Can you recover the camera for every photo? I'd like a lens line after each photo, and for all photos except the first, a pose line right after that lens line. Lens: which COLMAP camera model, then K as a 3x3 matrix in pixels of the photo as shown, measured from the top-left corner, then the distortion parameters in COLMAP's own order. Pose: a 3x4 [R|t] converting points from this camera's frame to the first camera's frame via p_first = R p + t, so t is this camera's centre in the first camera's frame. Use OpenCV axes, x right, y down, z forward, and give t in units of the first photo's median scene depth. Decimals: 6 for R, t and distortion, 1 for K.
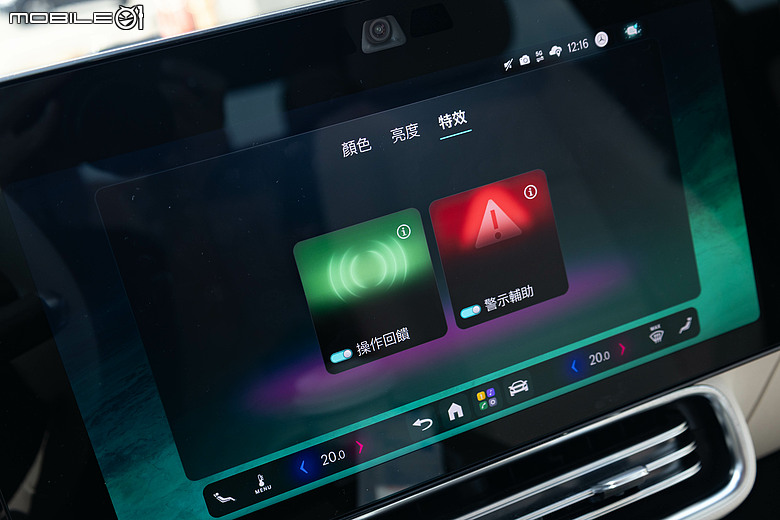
lens RADIAL K [[920.0, 0, 392.1], [0, 920.0, 259.1], [0, 0, 1]] dist [0.034112, 0.000000]
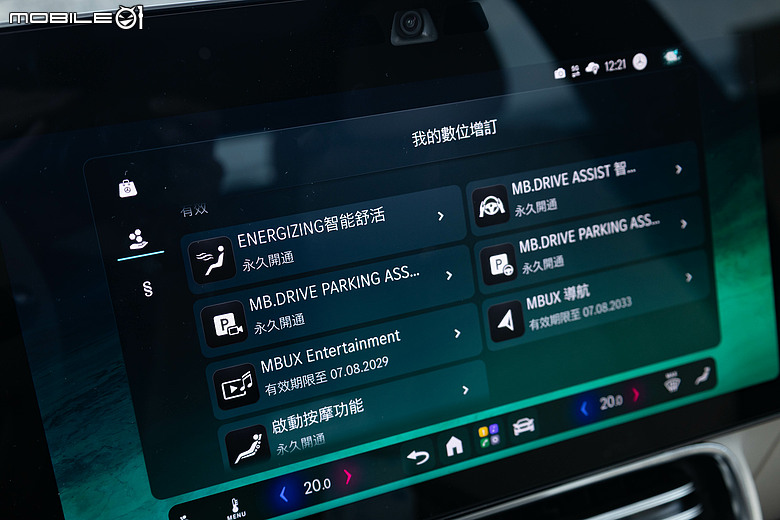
lens RADIAL K [[888.5, 0, 395.5], [0, 888.5, 259.8], [0, 0, 1]] dist [0.038222, 0.000000]
pose [[0.995695, 0.086607, 0.033027, -0.034216], [-0.084128, 0.993977, -0.070232, 0.047849], [-0.038911, 0.067151, 0.996984, 0.109535]]
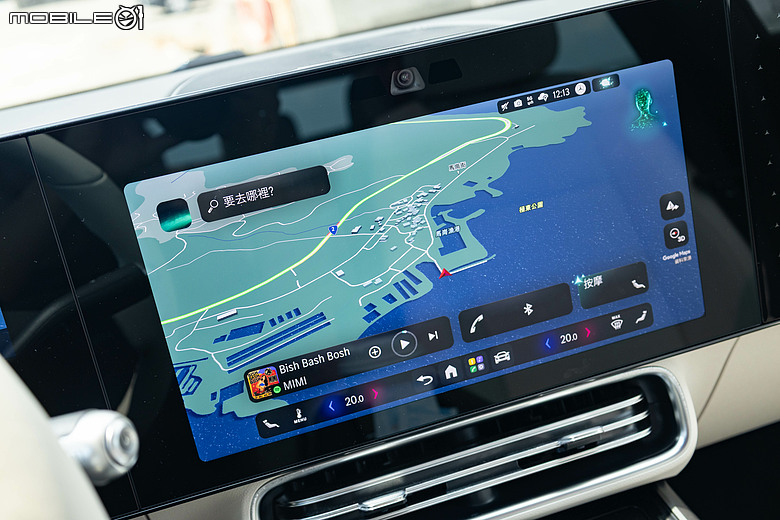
lens RADIAL K [[888.5, 0, 392.1], [0, 888.5, 265.8], [0, 0, 1]] dist [0.038222, 0.000000]
pose [[0.996351, 0.054542, -0.065657, 0.059547], [-0.053042, 0.998295, 0.024371, -0.009592], [0.066874, -0.020799, 0.997545, -0.245702]]
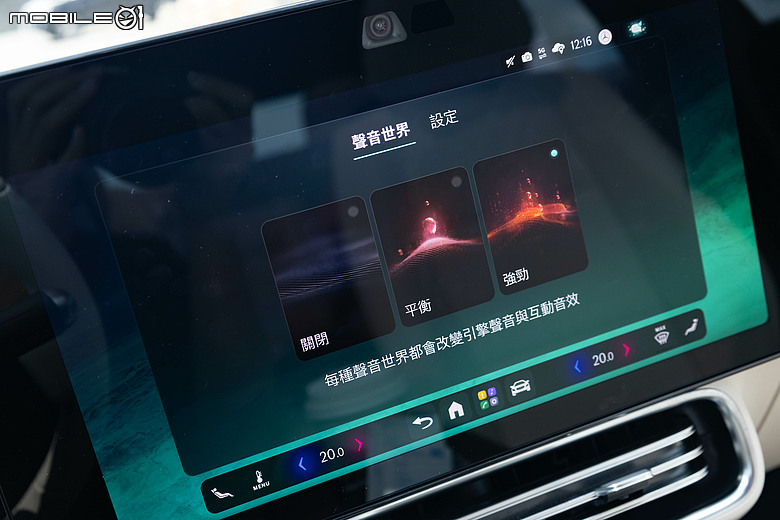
lens RADIAL K [[920.0, 0, 391.8], [0, 920.0, 260.2], [0, 0, 1]] dist [0.034112, 0.000000]
pose [[0.999640, 0.006643, -0.025990, 0.023926], [-0.006976, 0.999895, -0.012735, 0.016290], [0.025902, 0.012912, 0.999581, 0.003139]]
